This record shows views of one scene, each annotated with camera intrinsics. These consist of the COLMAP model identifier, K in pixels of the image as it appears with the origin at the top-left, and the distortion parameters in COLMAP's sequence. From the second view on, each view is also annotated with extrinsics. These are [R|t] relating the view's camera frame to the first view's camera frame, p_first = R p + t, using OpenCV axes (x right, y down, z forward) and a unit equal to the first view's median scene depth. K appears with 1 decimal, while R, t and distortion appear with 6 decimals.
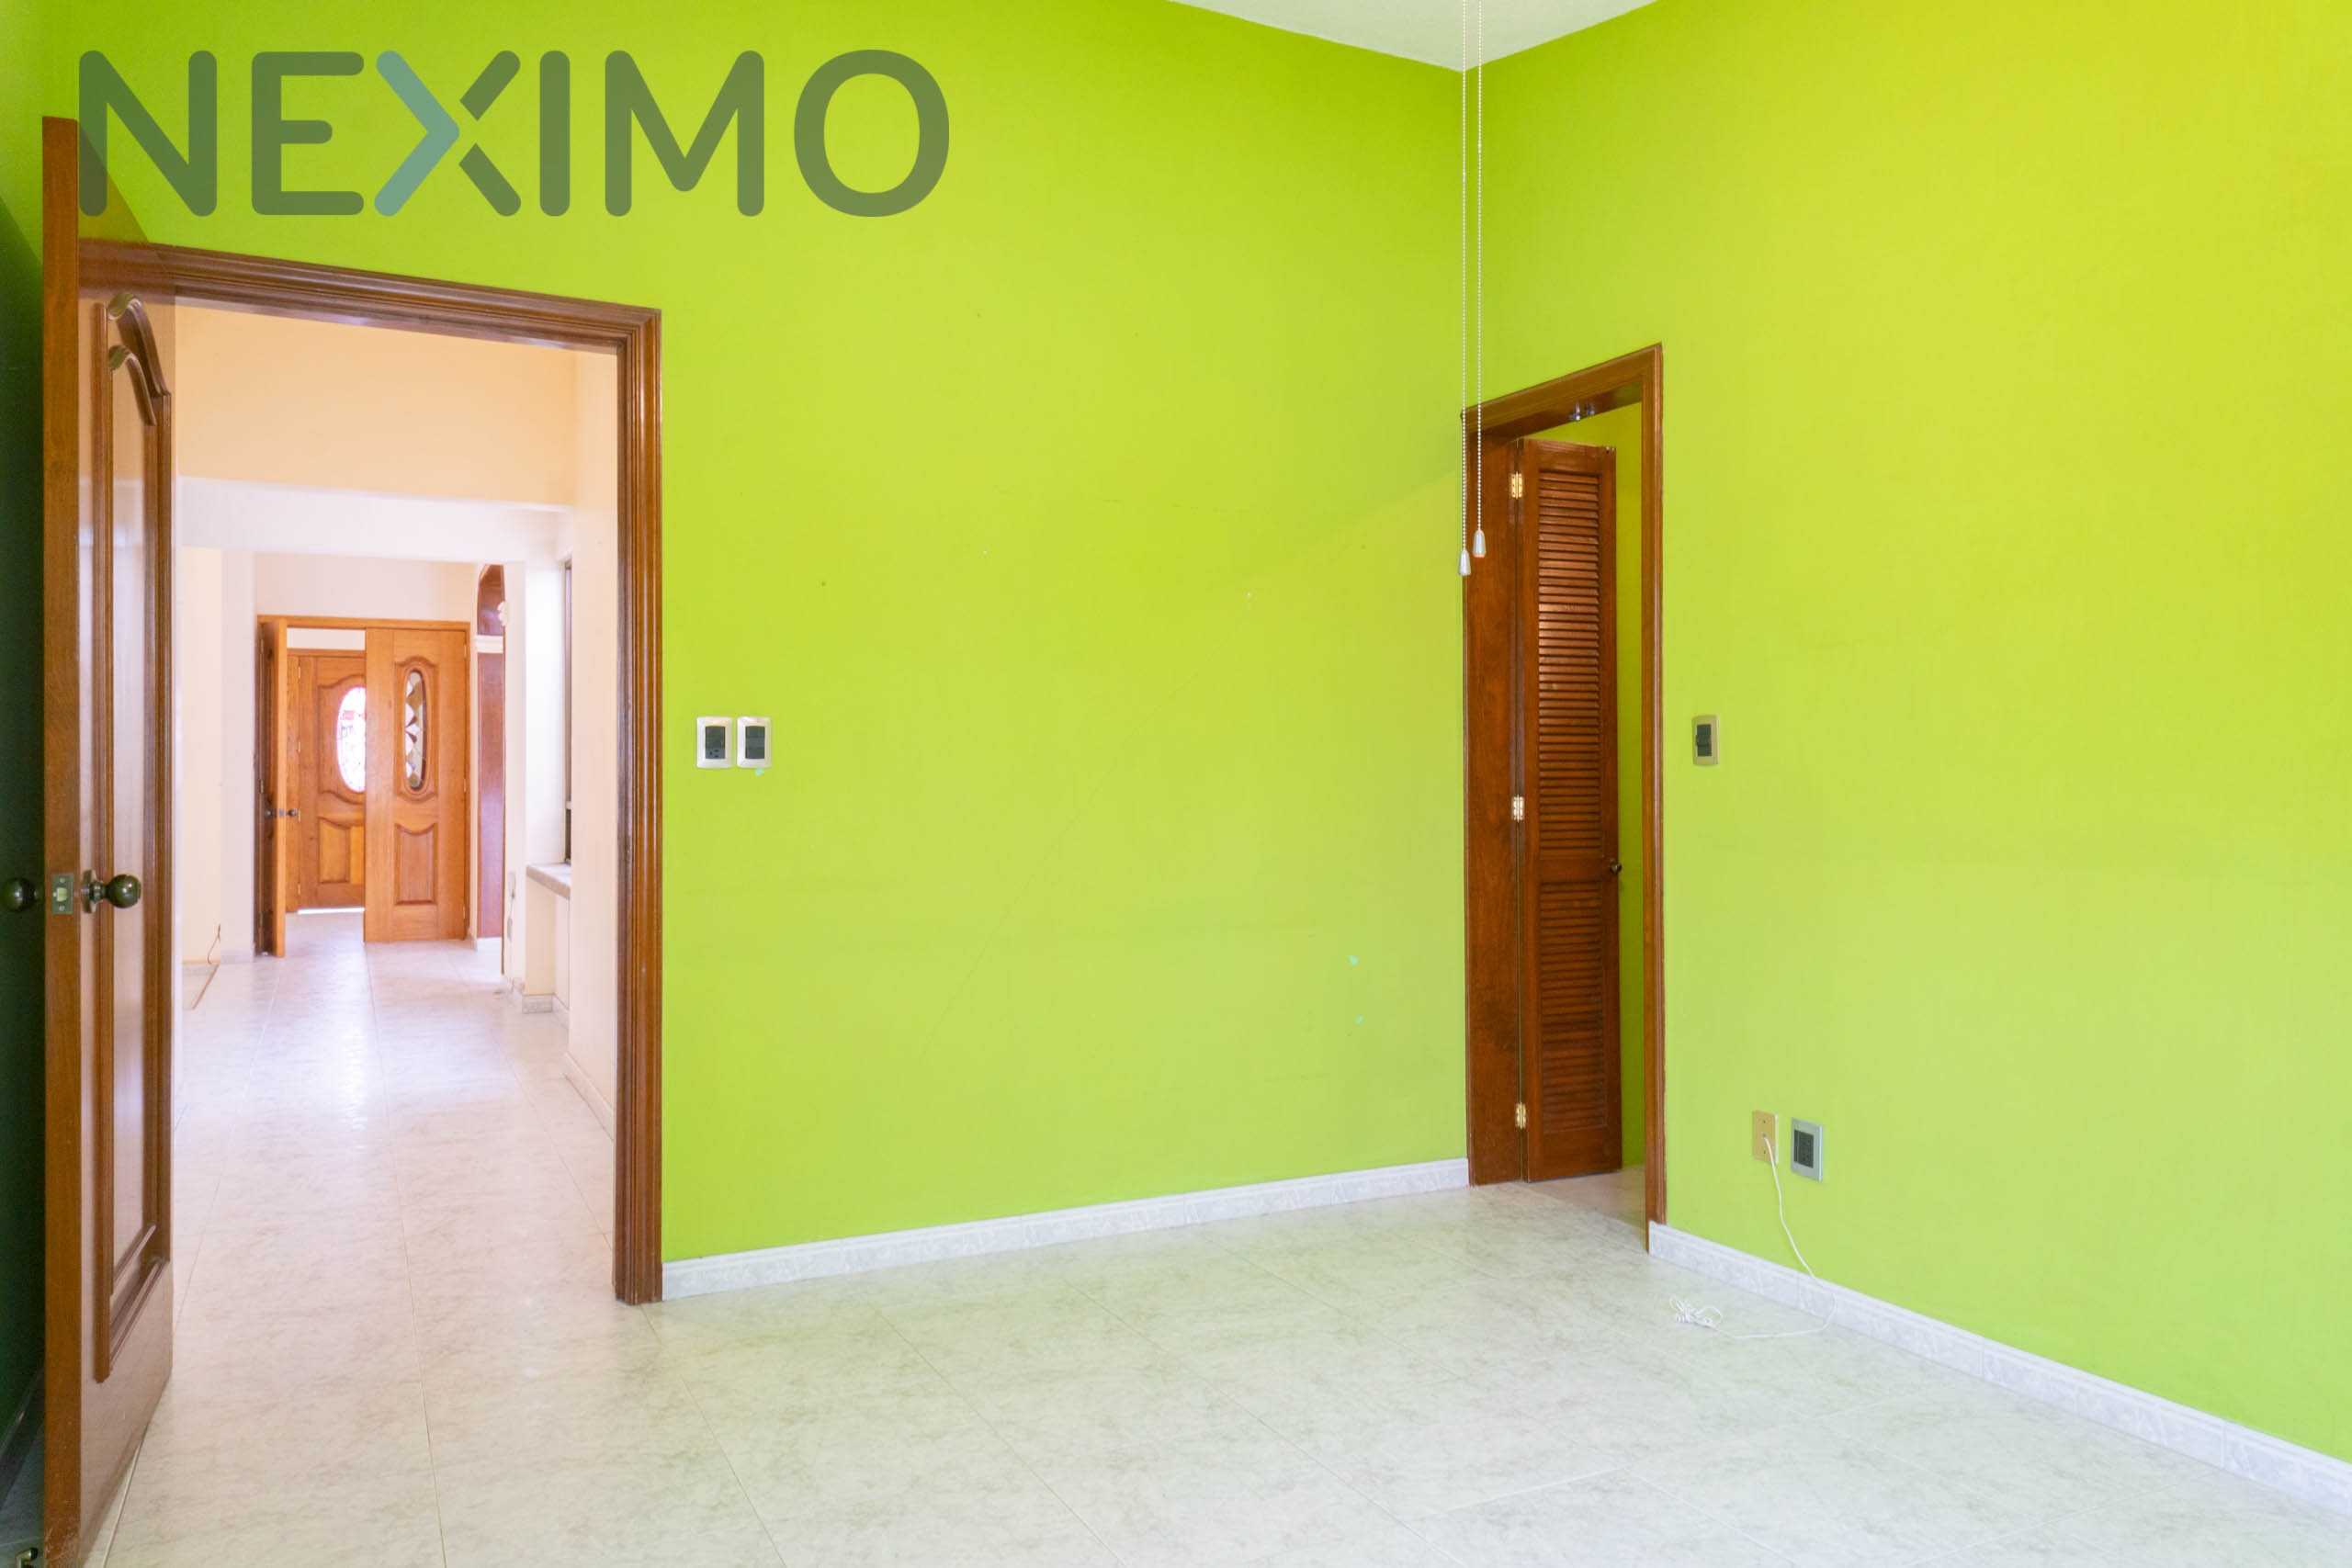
lens RADIAL K [[1582.1, 0, 1179.6], [0, 1582.1, 758.0], [0, 0, 1]] dist [0.049673, -0.048194]
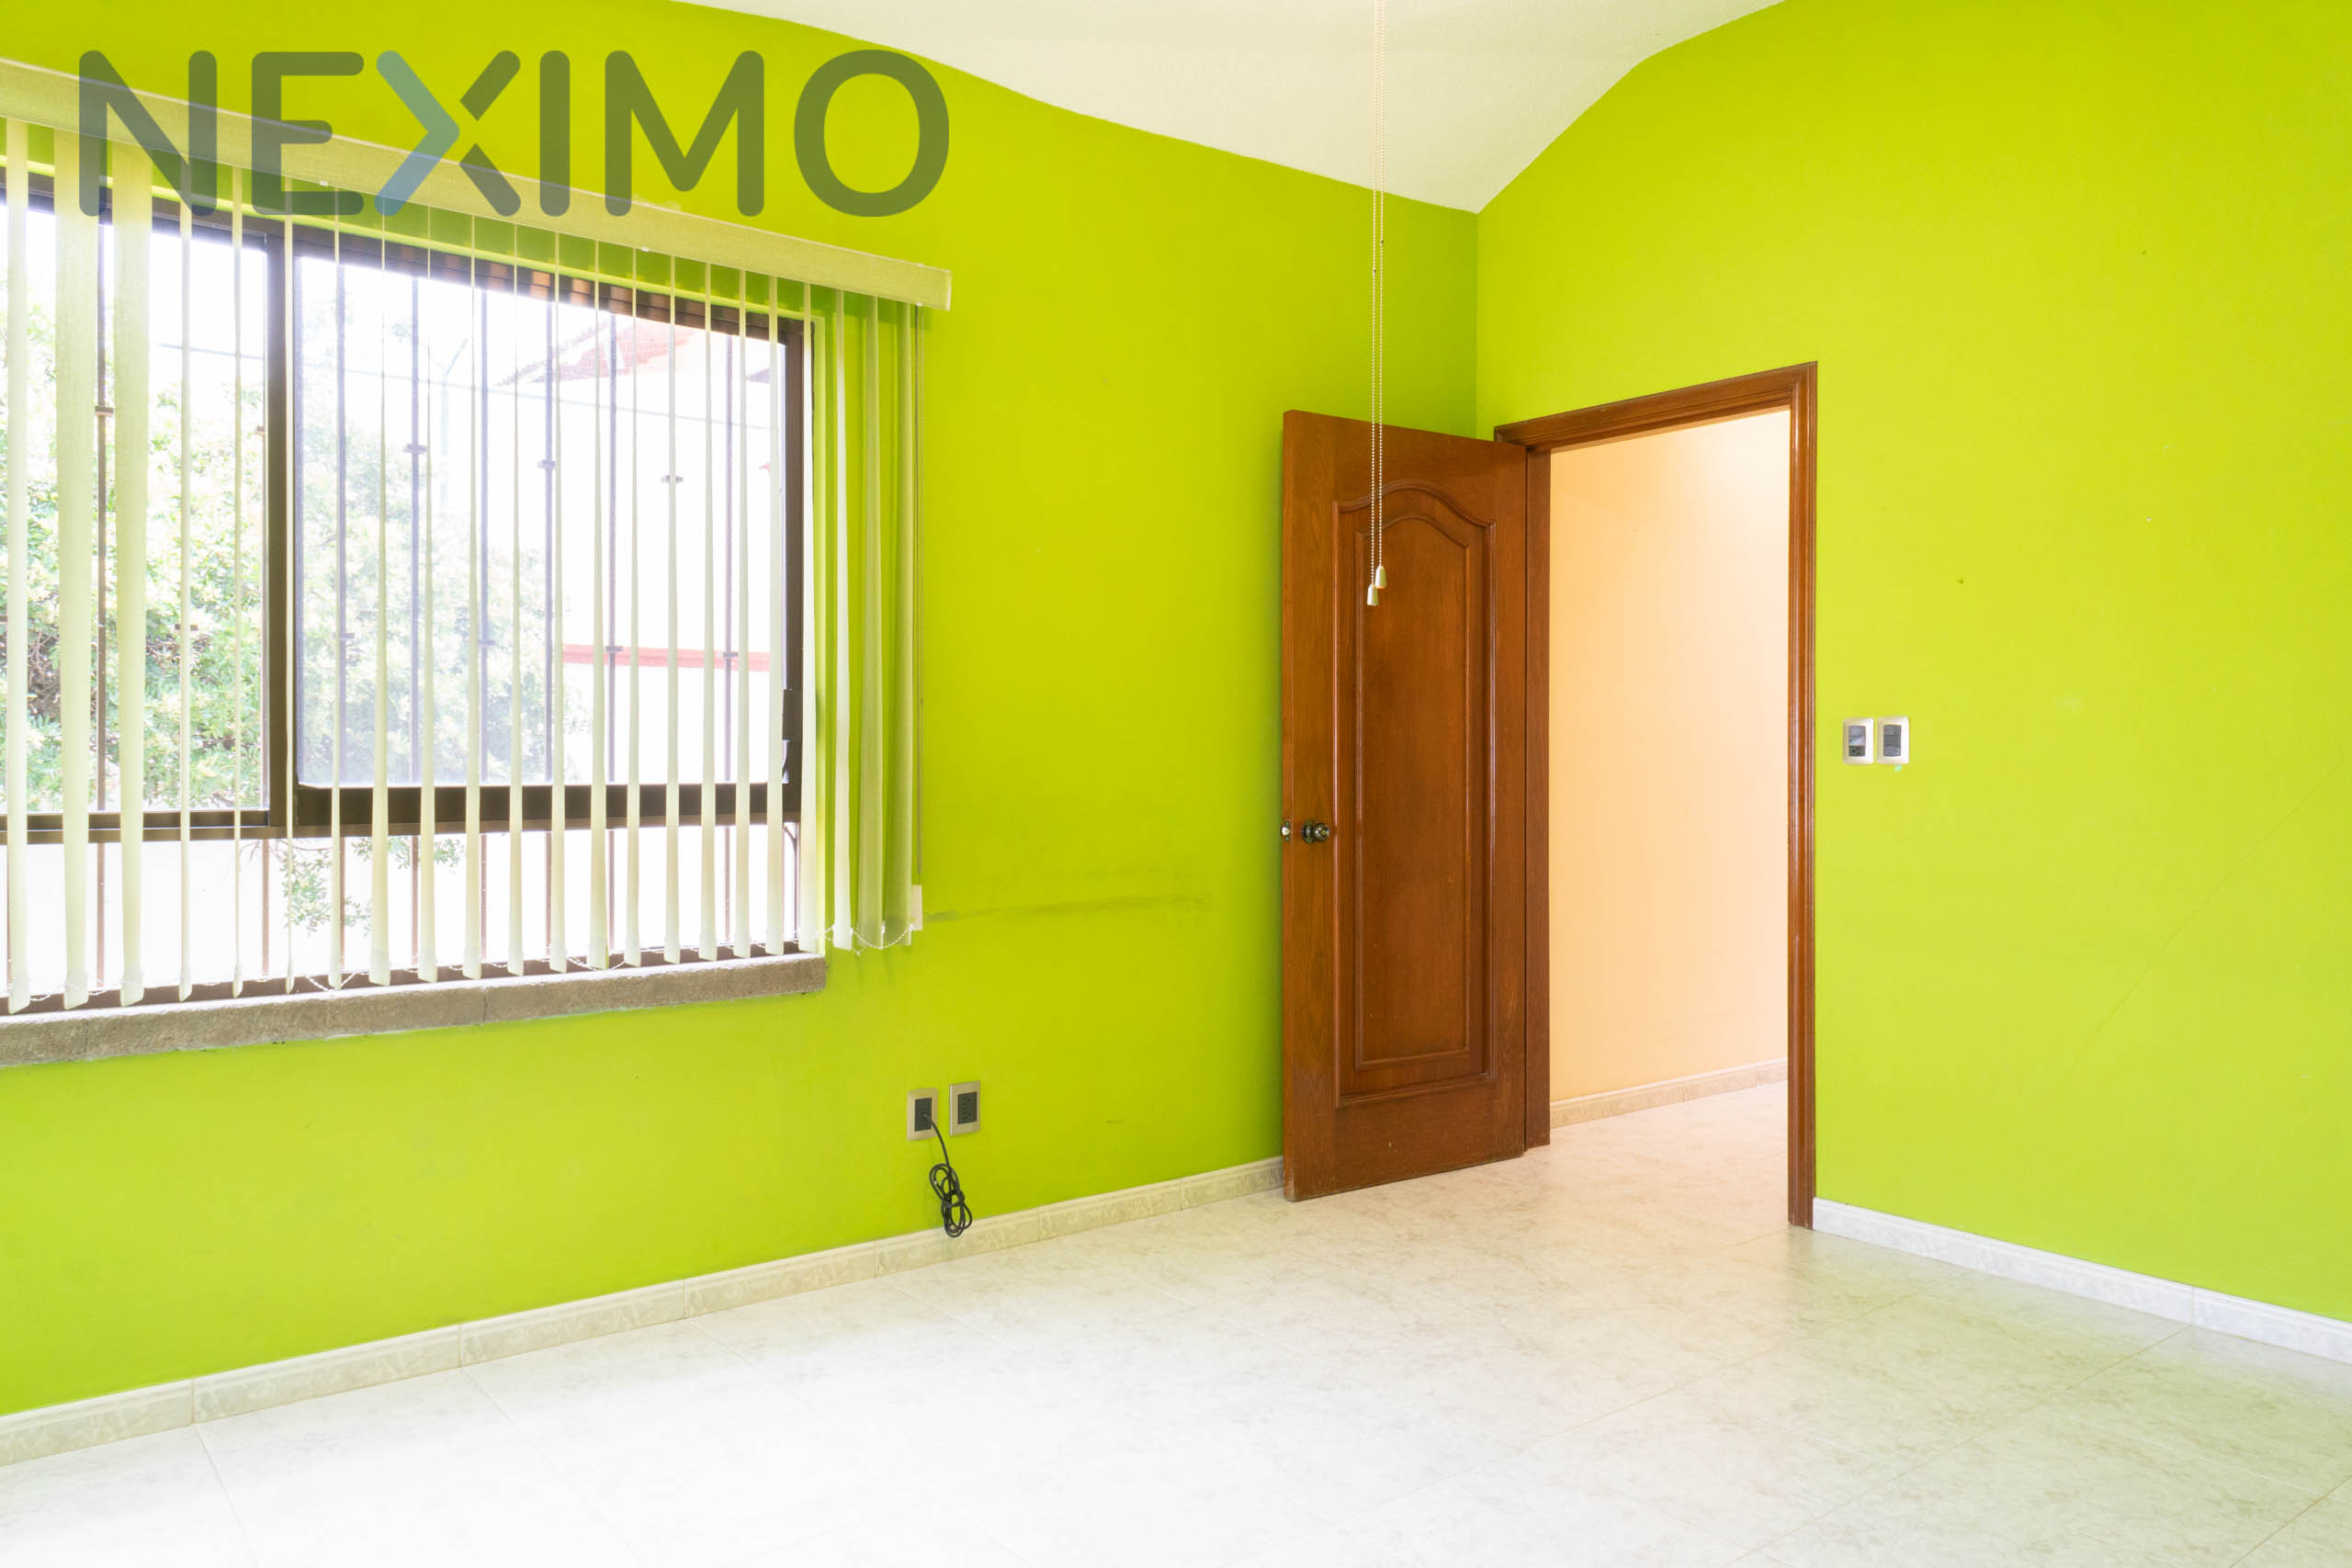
lens RADIAL K [[1582.1, 0, 1179.6], [0, 1582.1, 758.0], [0, 0, 1]] dist [0.049673, -0.048194]
pose [[0.200871, -0.005331, -0.979603, 0.720556], [0.010416, 0.999940, -0.003306, 0.001199], [0.979562, -0.009540, 0.200914, 0.334767]]
